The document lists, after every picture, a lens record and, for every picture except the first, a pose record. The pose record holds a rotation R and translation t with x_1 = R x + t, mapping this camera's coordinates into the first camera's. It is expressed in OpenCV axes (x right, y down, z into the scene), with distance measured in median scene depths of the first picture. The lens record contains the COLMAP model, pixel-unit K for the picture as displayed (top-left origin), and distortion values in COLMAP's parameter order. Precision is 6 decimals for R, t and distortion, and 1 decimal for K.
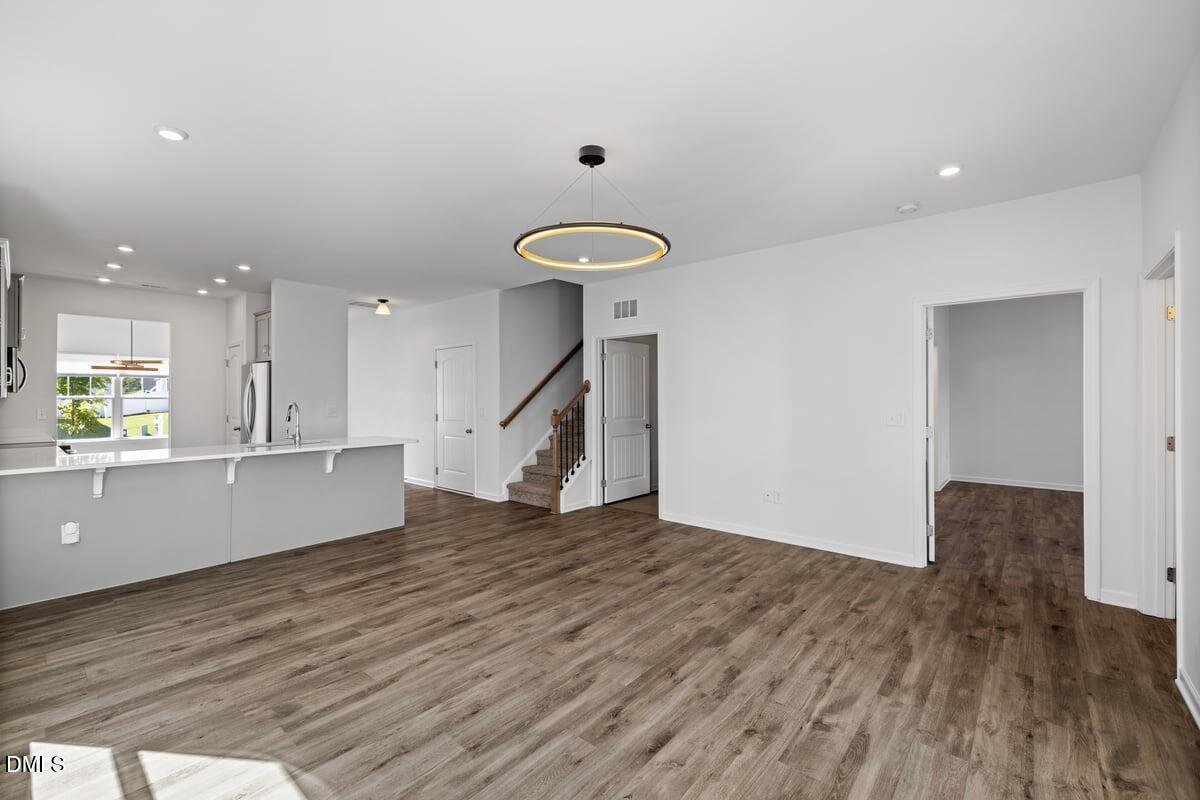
lens RADIAL K [[510.2, 0, 599.7], [0, 510.2, 394.3], [0, 0, 1]] dist [0.001354, -0.000147]
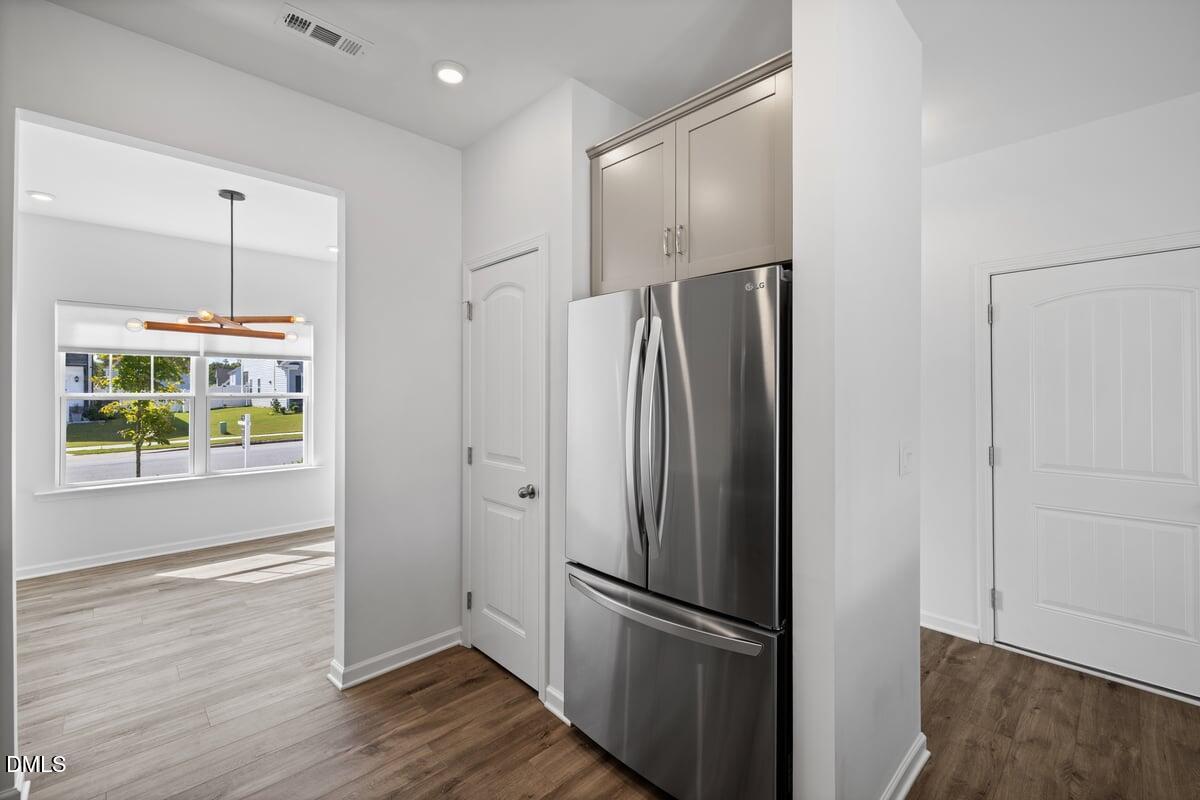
lens RADIAL K [[510.2, 0, 599.7], [0, 510.2, 394.3], [0, 0, 1]] dist [0.001354, -0.000147]
pose [[0.996408, 0.004936, -0.084534, -0.493966], [-0.004099, 0.999941, 0.010067, -0.002230], [0.084579, -0.009684, 0.996370, 0.514692]]
